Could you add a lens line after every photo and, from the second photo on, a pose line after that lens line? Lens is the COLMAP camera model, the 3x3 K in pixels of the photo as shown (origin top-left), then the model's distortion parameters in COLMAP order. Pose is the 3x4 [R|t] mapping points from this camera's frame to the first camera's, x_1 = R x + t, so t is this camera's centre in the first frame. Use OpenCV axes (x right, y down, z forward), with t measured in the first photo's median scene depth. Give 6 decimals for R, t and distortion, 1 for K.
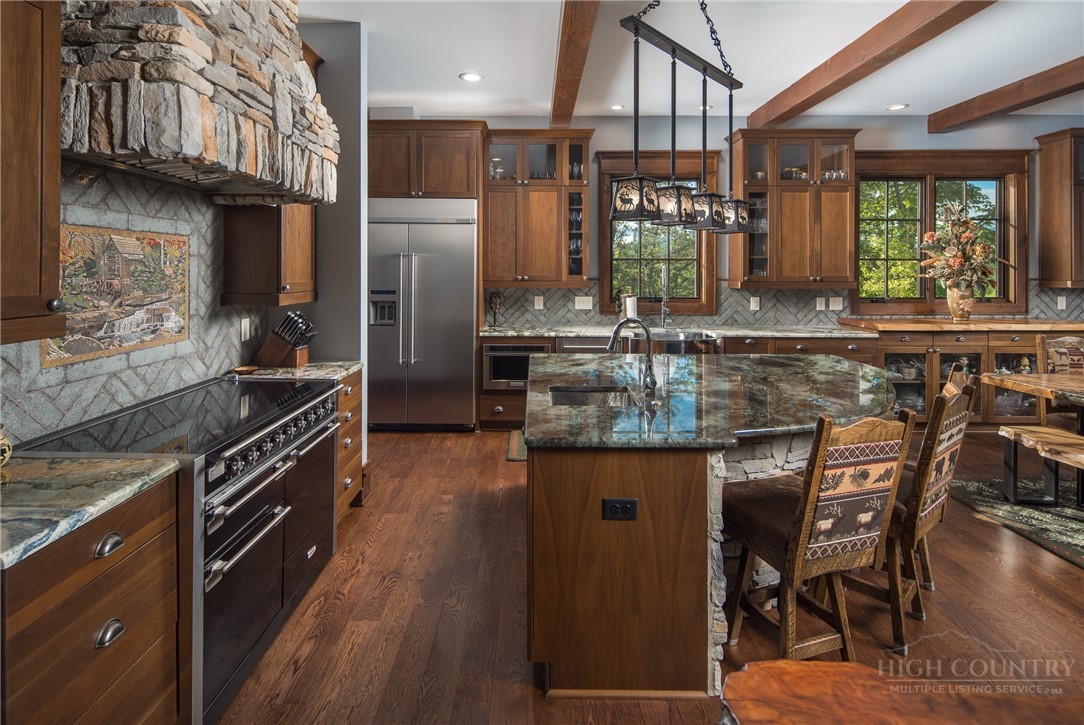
lens RADIAL K [[539.0, 0, 528.0], [0, 539.0, 269.9], [0, 0, 1]] dist [0.006479, -0.005770]
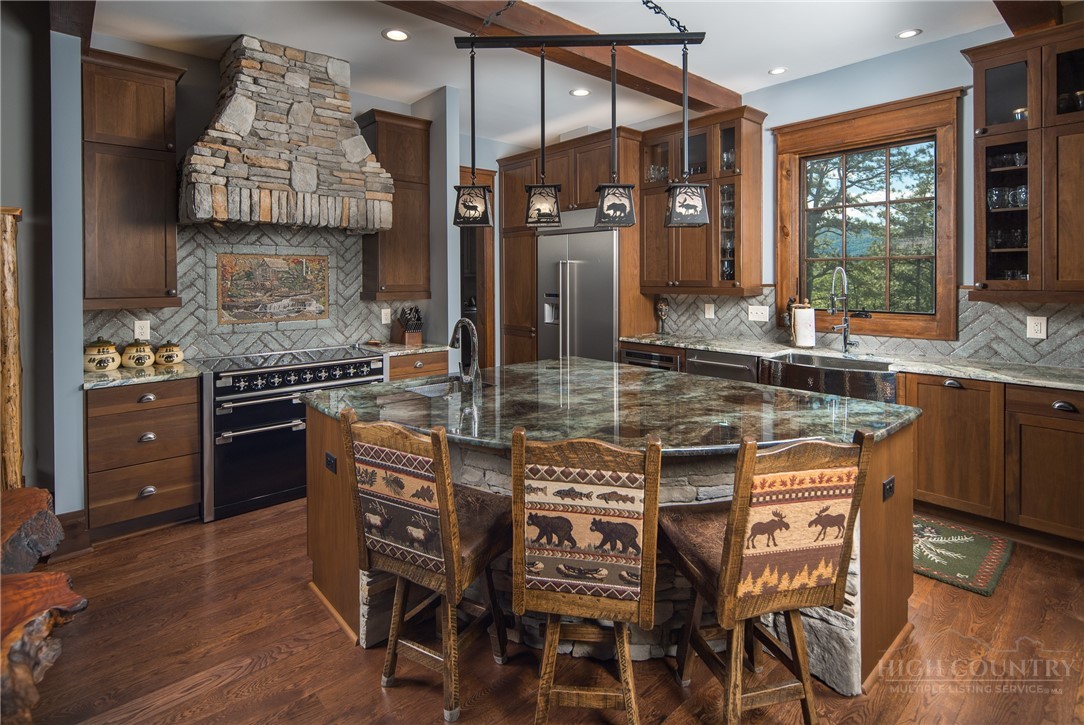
lens RADIAL K [[539.0, 0, 526.2], [0, 539.0, 280.8], [0, 0, 1]] dist [0.006479, -0.005770]
pose [[0.659987, -0.001763, -0.751275, 0.551343], [0.006176, 0.999976, 0.003079, 0.006311], [0.751252, -0.006672, 0.659982, 0.198013]]
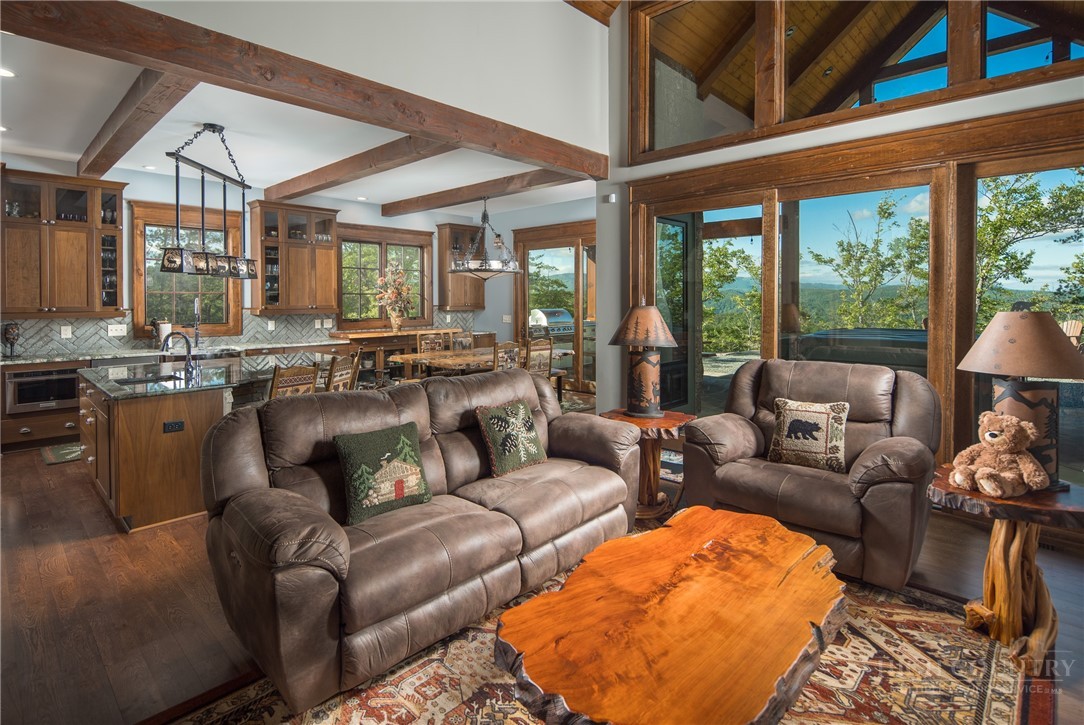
lens RADIAL K [[539.0, 0, 529.6], [0, 539.0, 308.0], [0, 0, 1]] dist [0.006479, -0.005770]
pose [[0.694710, -0.013762, 0.719159, -0.126774], [0.001755, 0.999846, 0.017438, -0.005651], [-0.719288, -0.010852, 0.694627, -0.483243]]
